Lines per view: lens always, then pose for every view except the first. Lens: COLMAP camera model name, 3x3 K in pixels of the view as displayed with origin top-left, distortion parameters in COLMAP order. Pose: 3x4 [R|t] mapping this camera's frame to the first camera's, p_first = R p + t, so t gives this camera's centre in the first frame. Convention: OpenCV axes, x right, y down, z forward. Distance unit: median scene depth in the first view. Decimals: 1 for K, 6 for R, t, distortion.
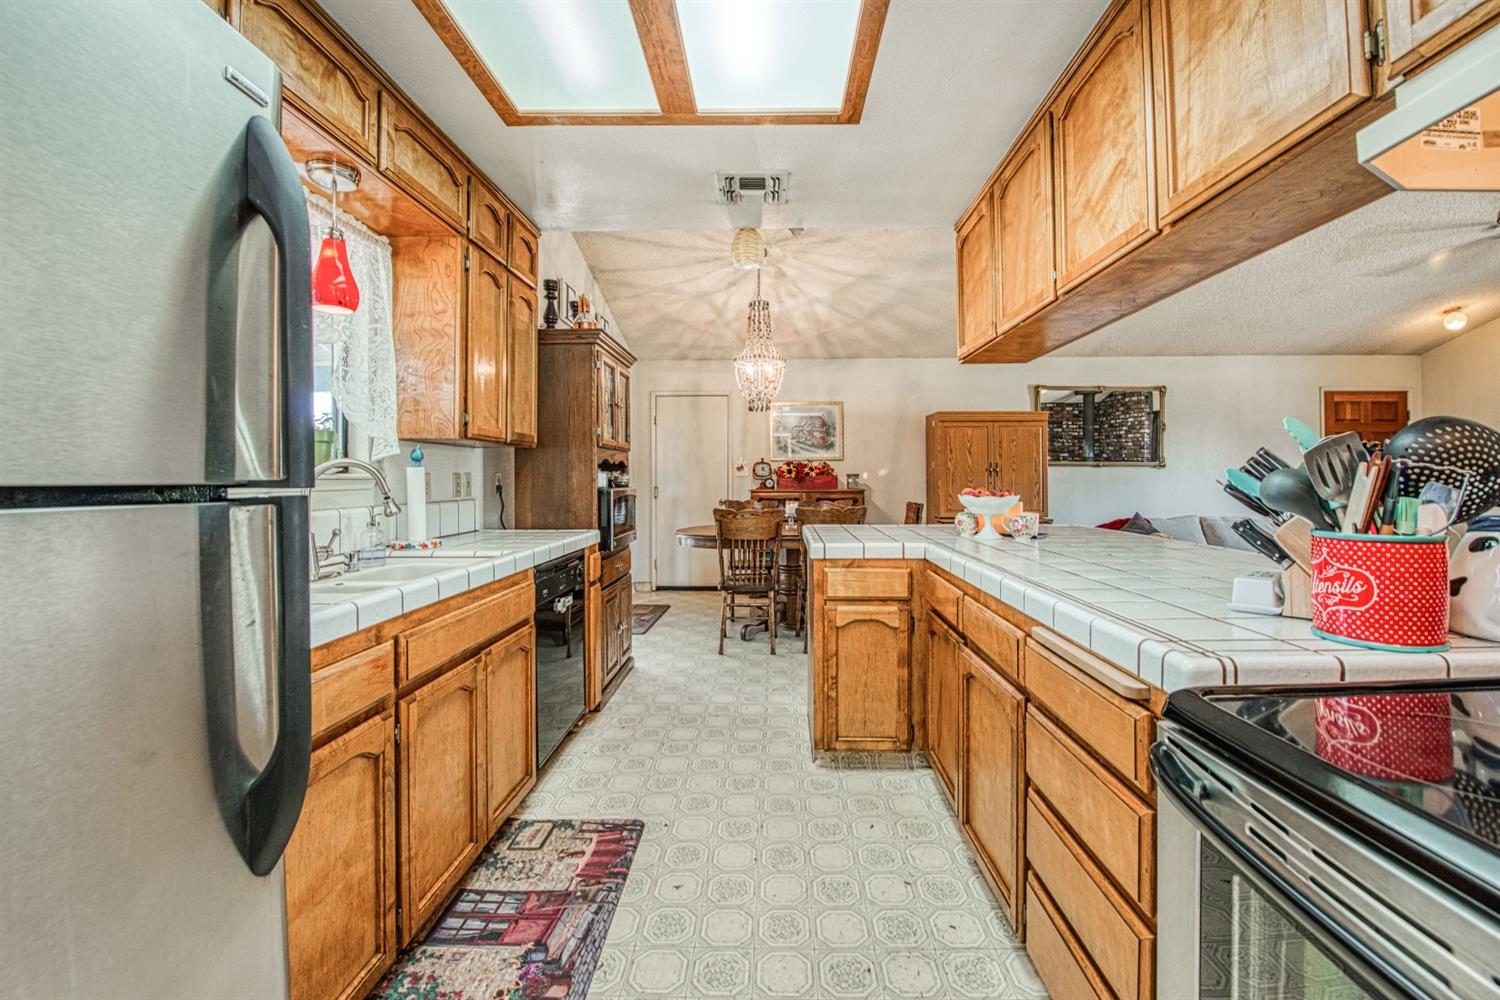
lens RADIAL K [[630.0, 0, 759.5], [0, 630.0, 473.2], [0, 0, 1]] dist [-0.023964, -0.000065]
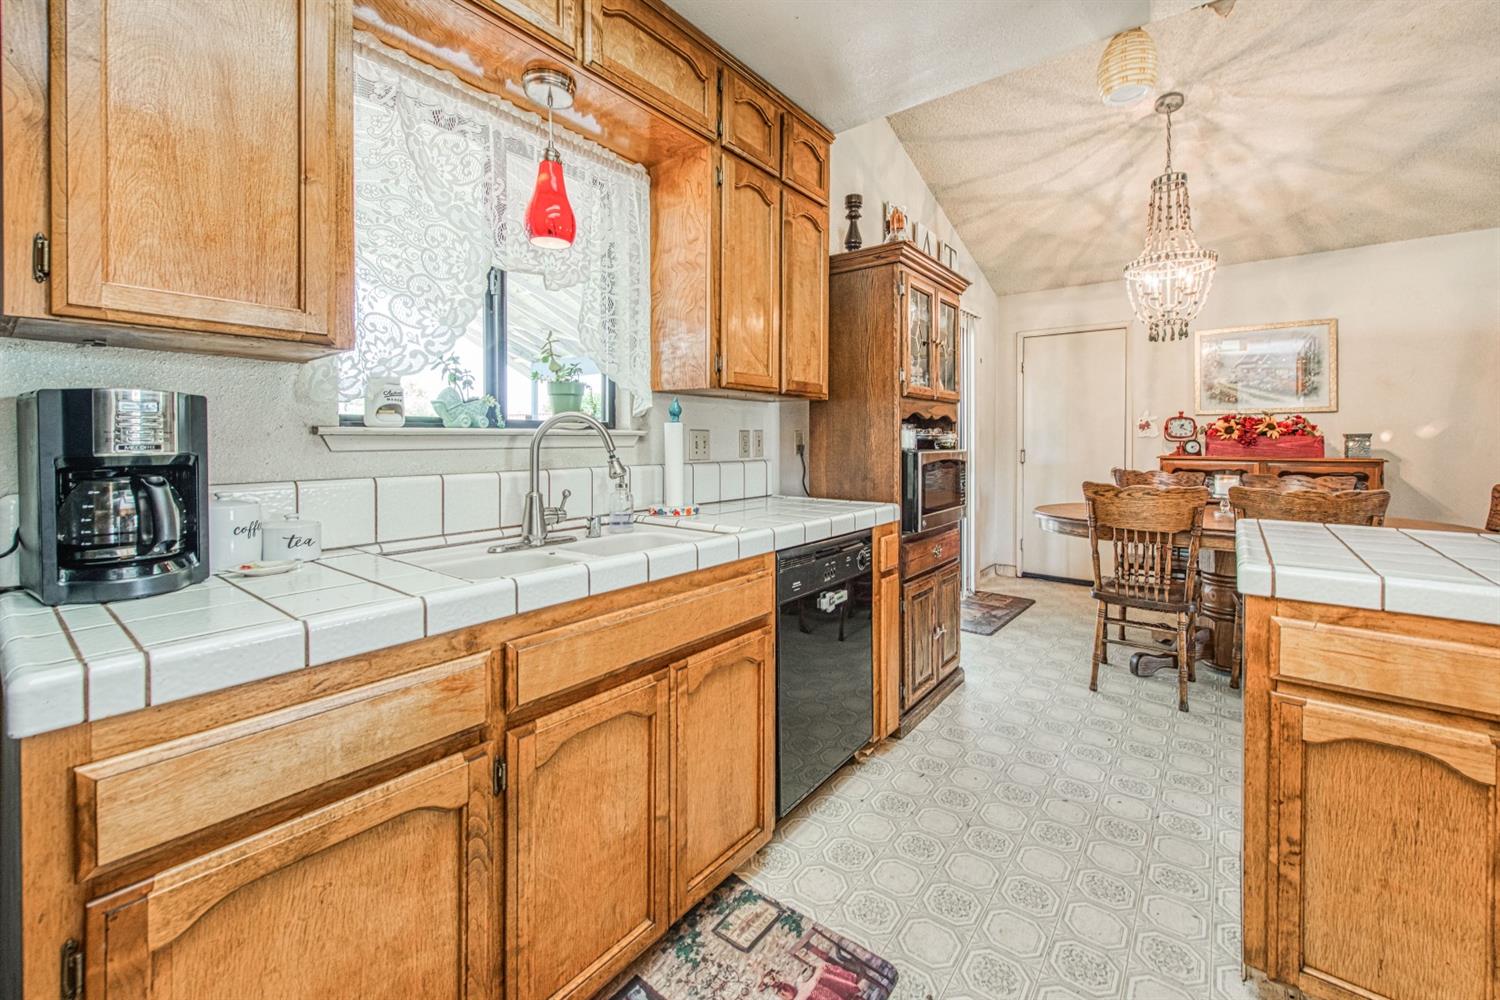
lens RADIAL K [[639.3, 0, 738.8], [0, 639.3, 442.4], [0, 0, 1]] dist [0.003117, -0.000174]
pose [[0.812468, 0.009435, -0.582929, 0.043848], [-0.002209, 0.999912, 0.013106, 0.005448], [0.583002, -0.009361, 0.812417, 0.276552]]
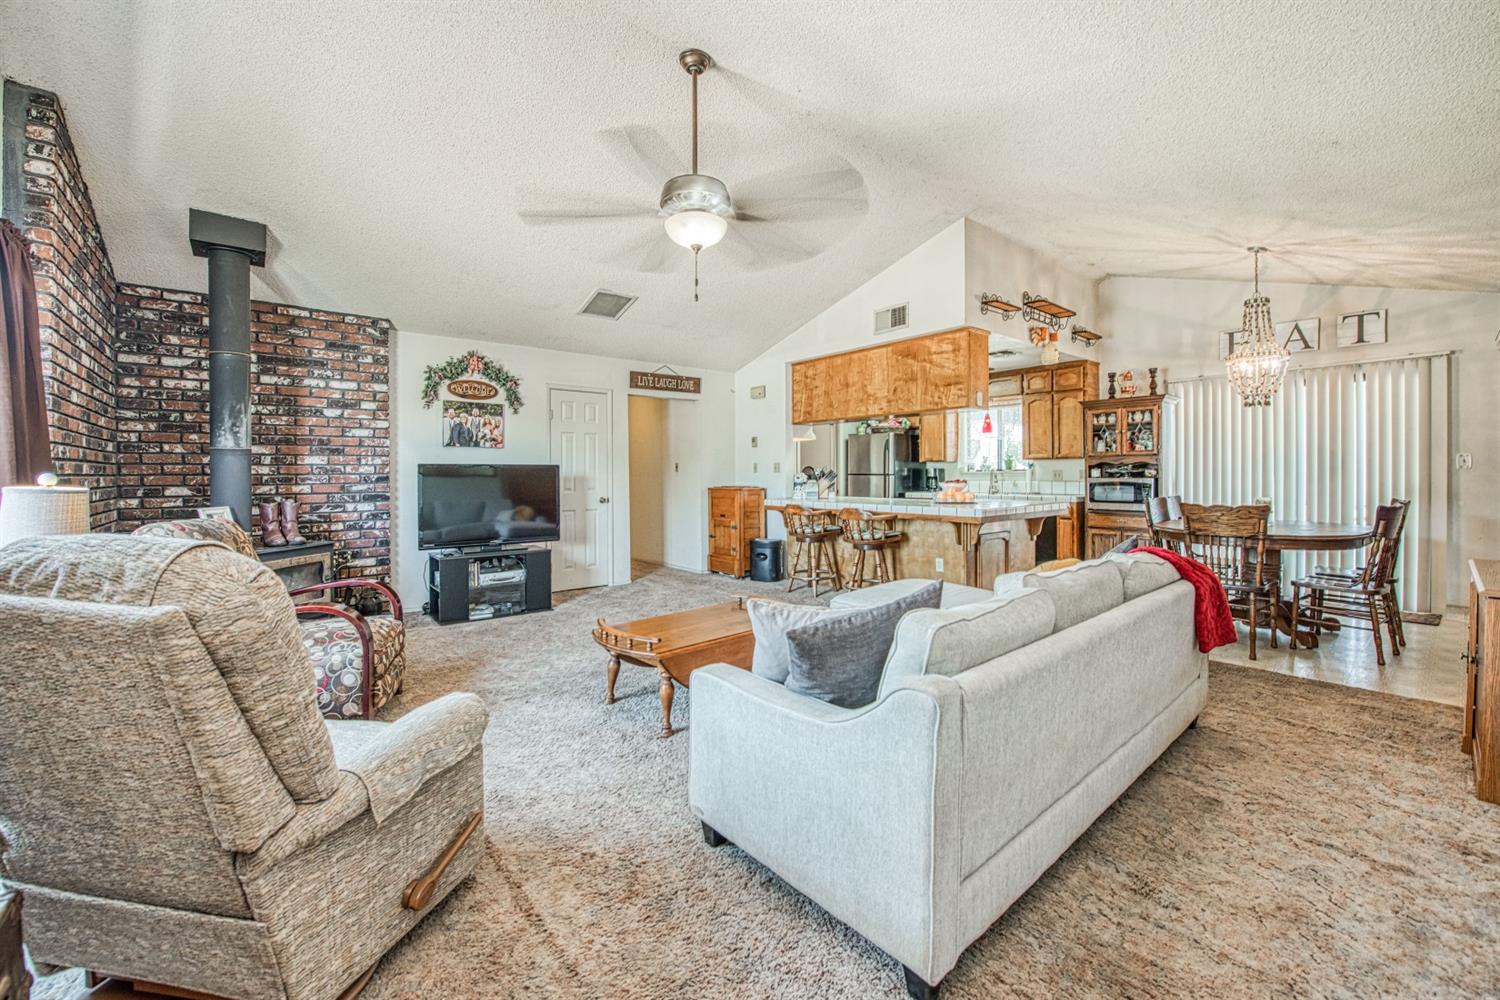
lens RADIAL K [[599.8, 0, 738.5], [0, 599.8, 477.1], [0, 0, 1]] dist [-0.011427, -0.000182]
pose [[-0.776081, 0.015484, -0.630443, 2.044109], [0.016524, 0.999855, 0.004215, -0.003920], [0.630417, -0.007146, -0.776224, 1.975323]]
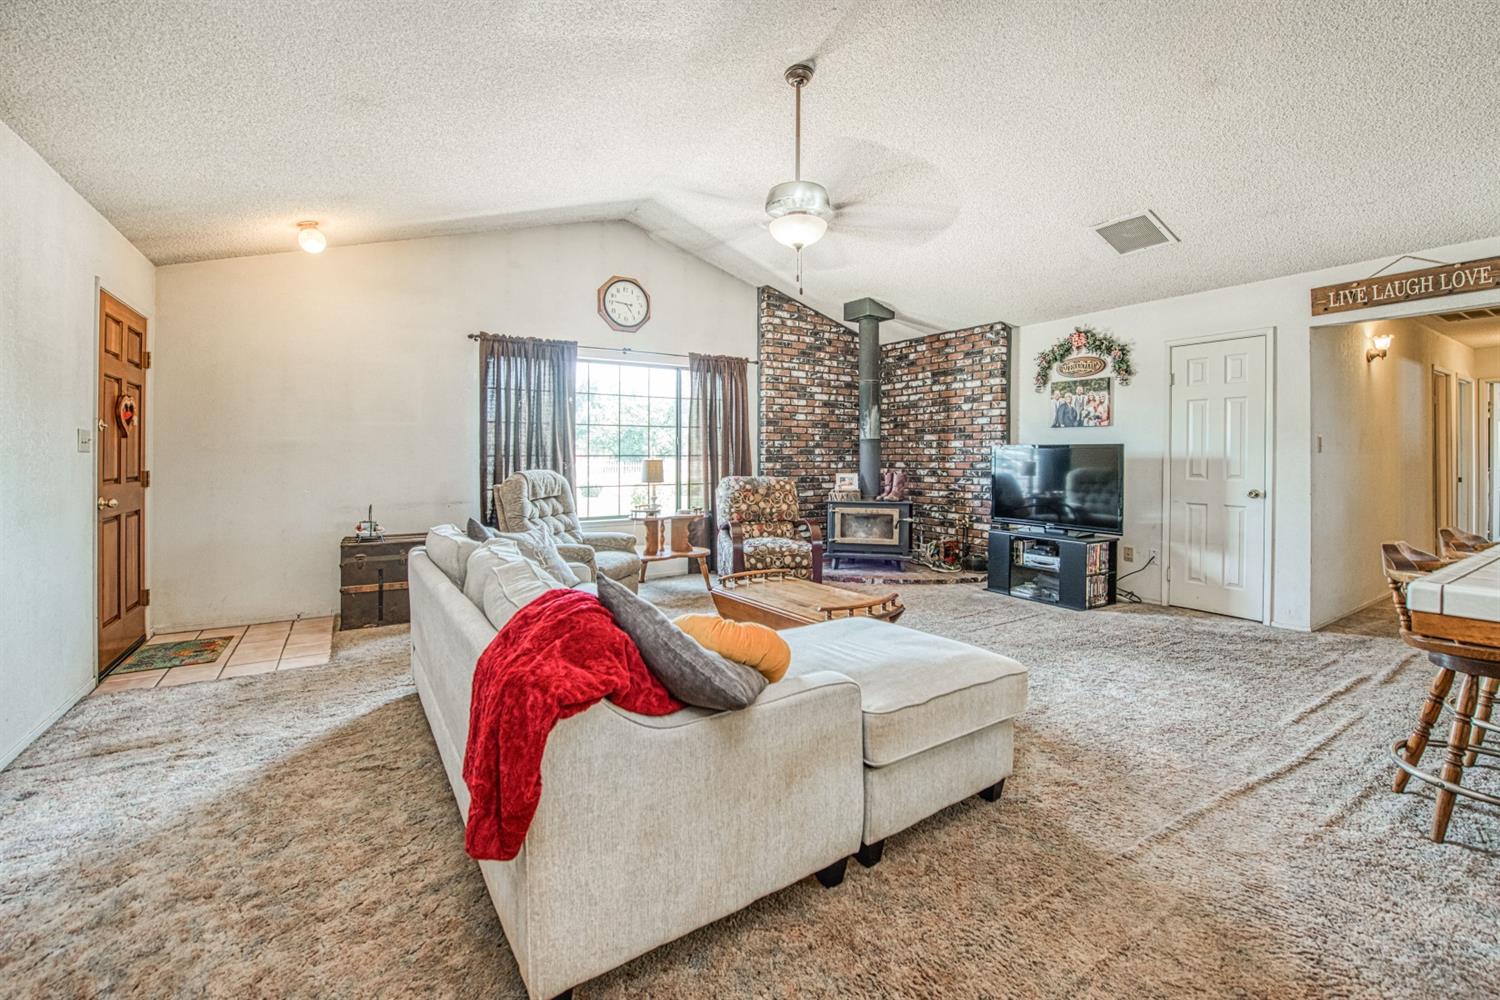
lens RADIAL K [[615.9, 0, 776.4], [0, 615.9, 459.6], [0, 0, 1]] dist [-0.012740, -0.000087]
pose [[-0.581681, 0.002814, 0.813412, 0.526968], [-0.002859, 0.999981, -0.005504, 0.008306], [-0.813412, -0.005527, -0.581661, 1.816692]]
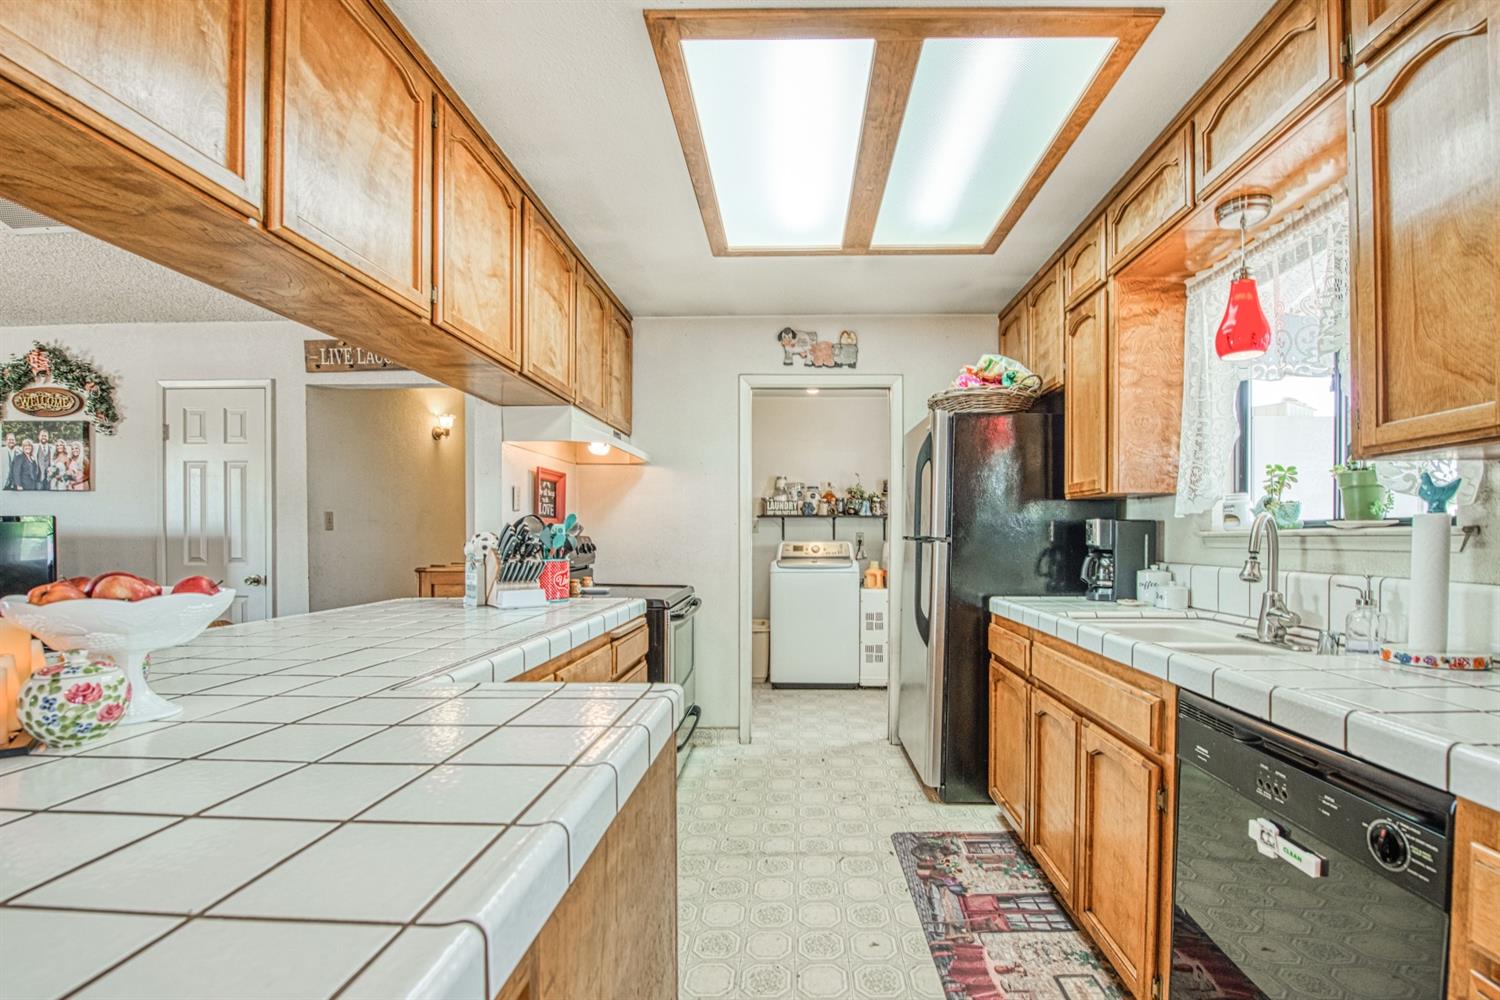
lens RADIAL K [[647.5, 0, 770.7], [0, 647.5, 542.7], [0, 0, 1]] dist [-0.014595, -0.000035]
pose [[-0.999861, 0.007061, 0.015130, 0.009209], [0.007111, 0.999969, 0.003269, 0.008841], [-0.015107, 0.003376, -0.999880, 1.264787]]
